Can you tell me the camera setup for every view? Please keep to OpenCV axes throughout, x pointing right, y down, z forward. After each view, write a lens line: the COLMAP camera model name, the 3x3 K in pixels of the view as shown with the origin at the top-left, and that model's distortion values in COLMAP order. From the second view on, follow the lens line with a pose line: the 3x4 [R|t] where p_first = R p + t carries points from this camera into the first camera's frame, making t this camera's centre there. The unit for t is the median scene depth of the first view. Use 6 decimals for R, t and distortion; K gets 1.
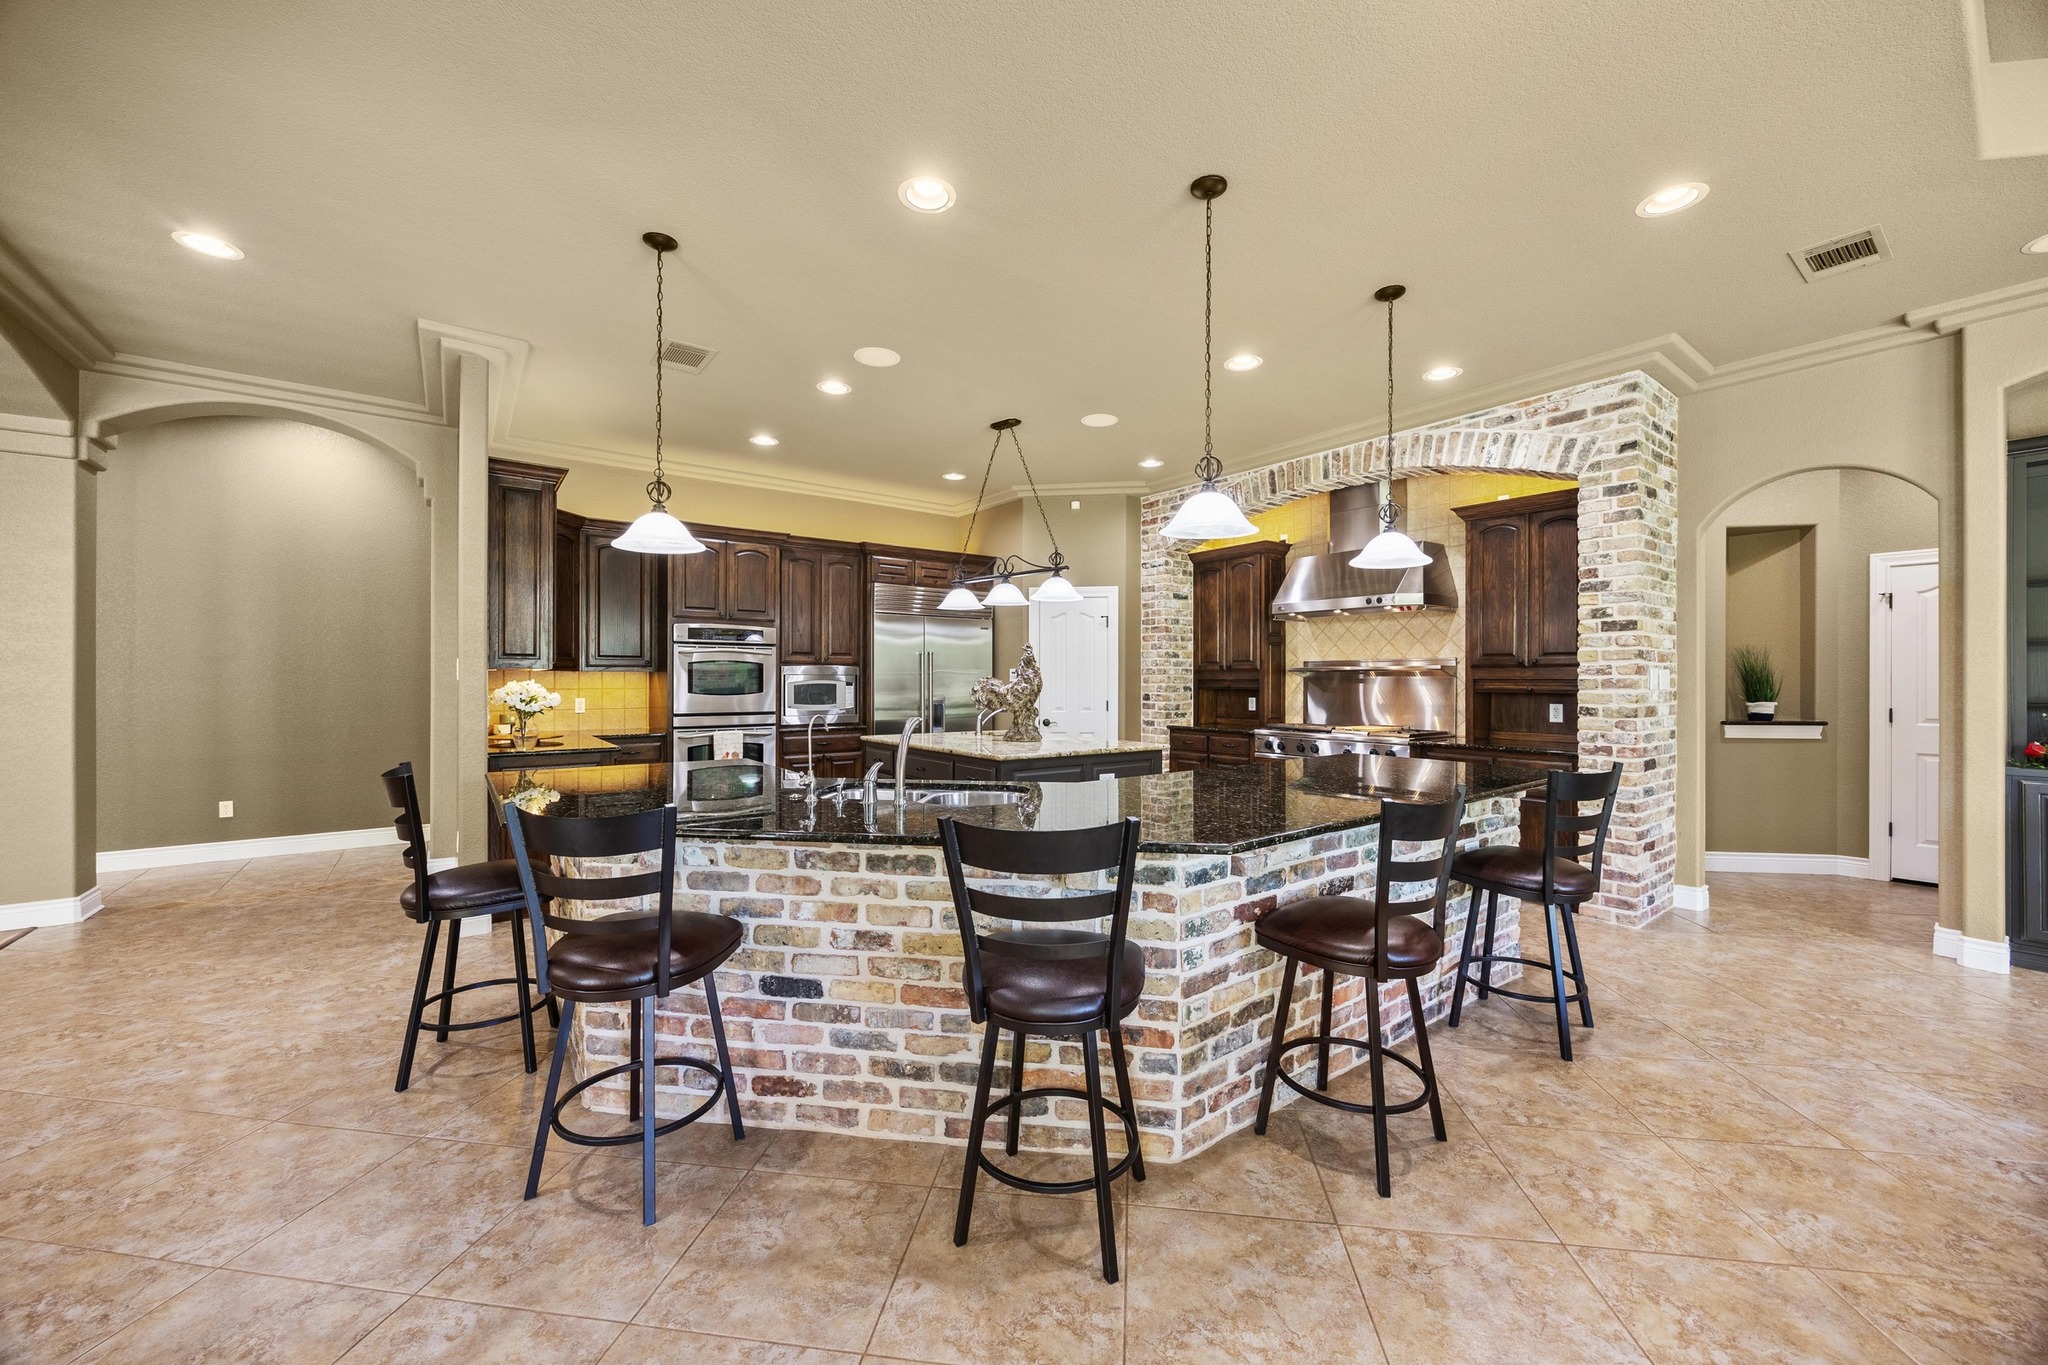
lens RADIAL K [[762.0, 0, 1024.0], [0, 762.0, 682.5], [0, 0, 1]] dist [0.058585, 0.000012]
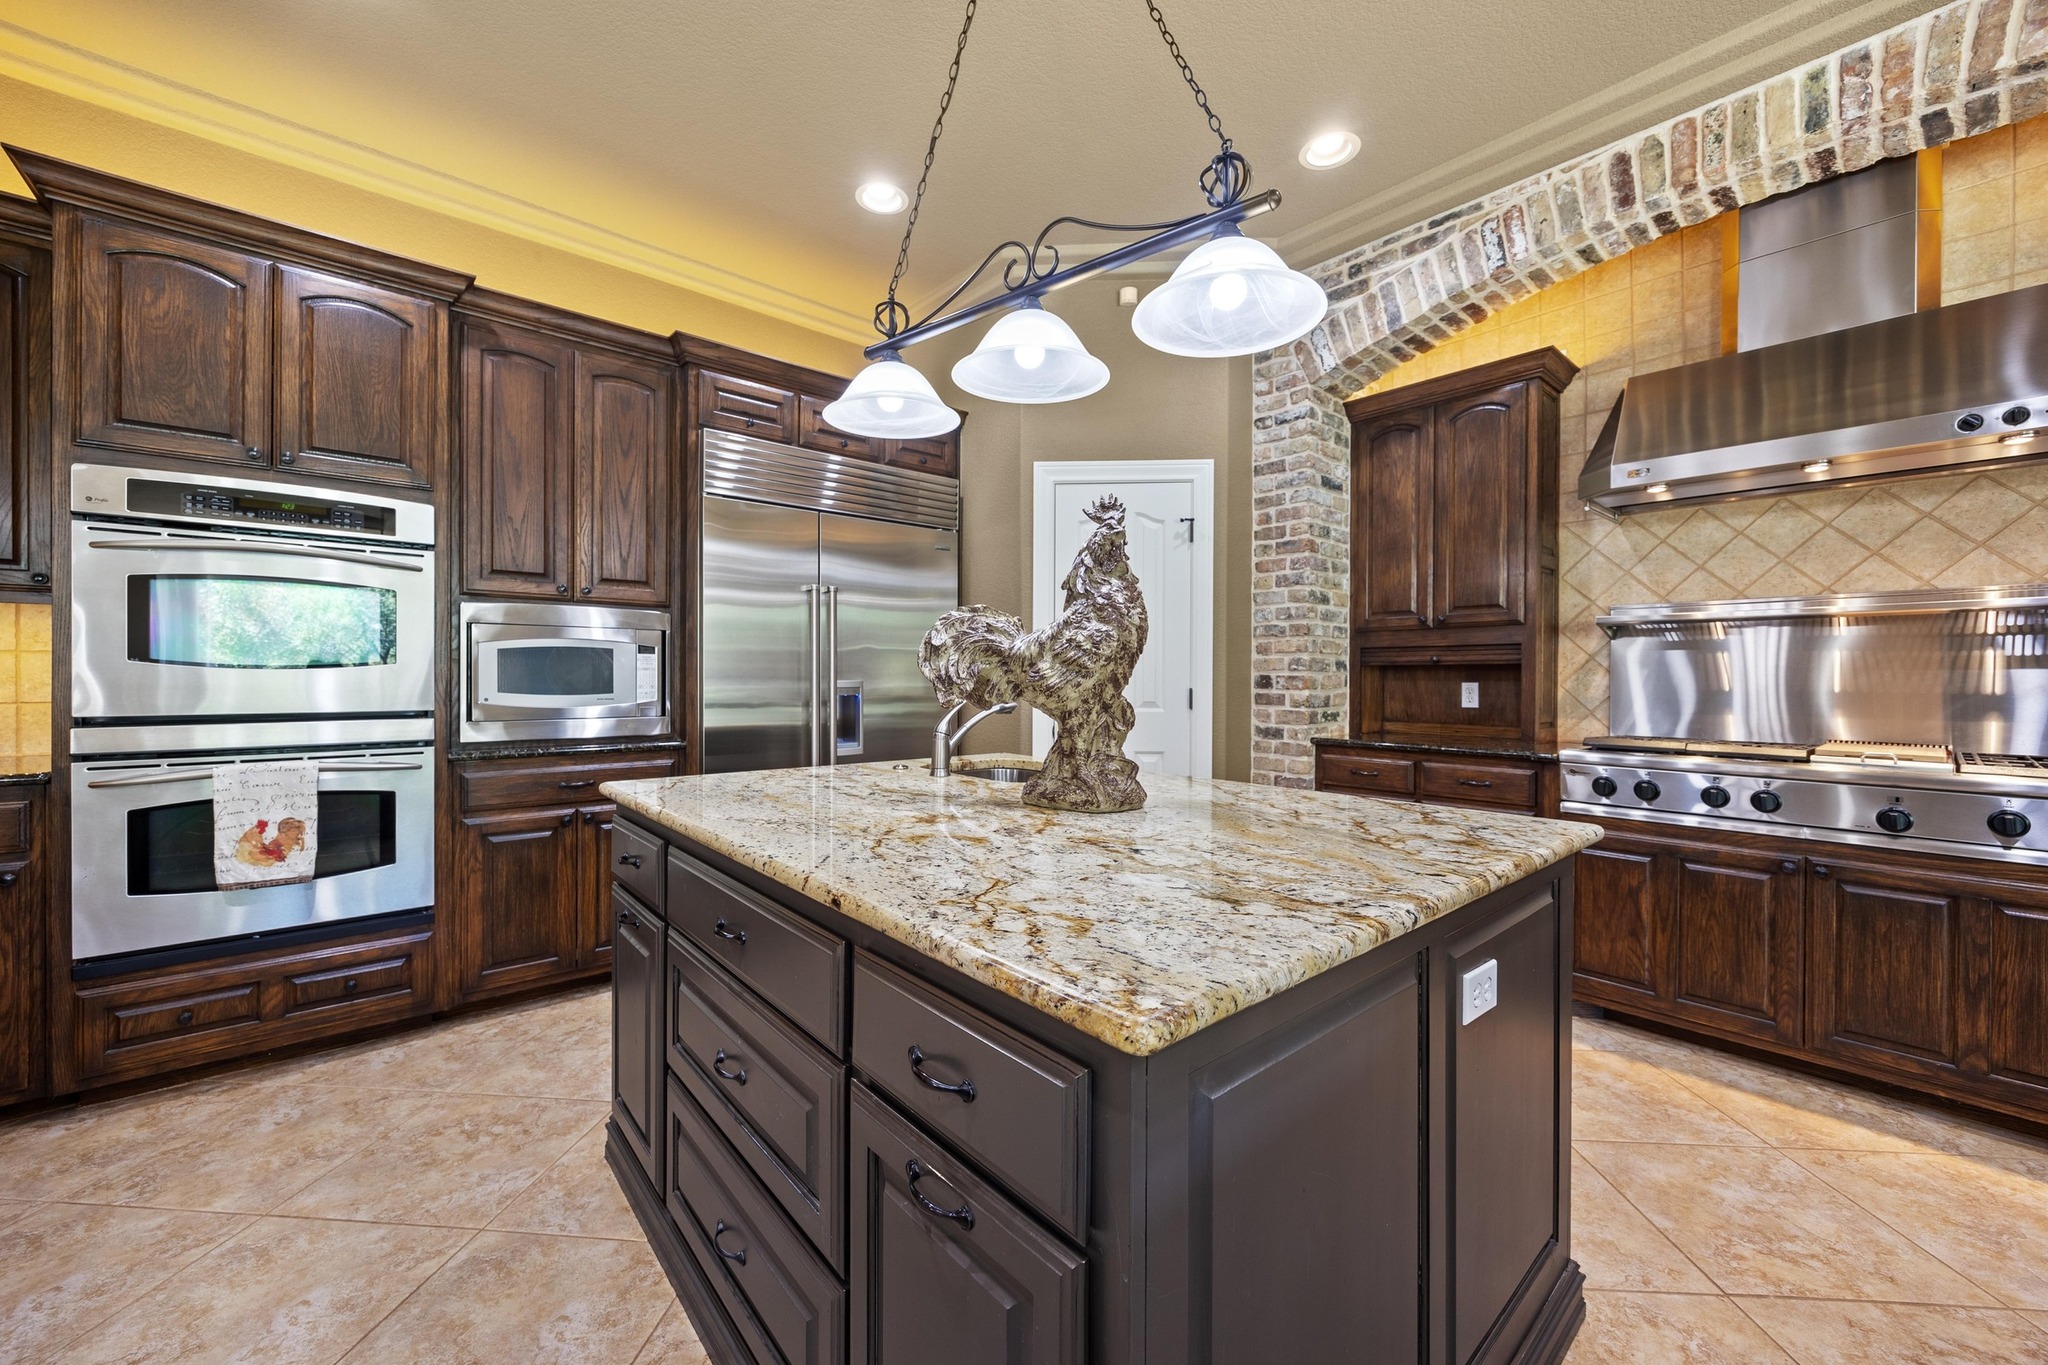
lens RADIAL K [[781.5, 0, 1024.4], [0, 781.5, 672.3], [0, 0, 1]] dist [-0.000524, -0.000070]
pose [[0.997236, 0.003288, 0.074232, -0.039618], [-0.002813, 0.999975, -0.006498, 0.017752], [-0.074252, 0.006271, 0.997220, 0.523338]]
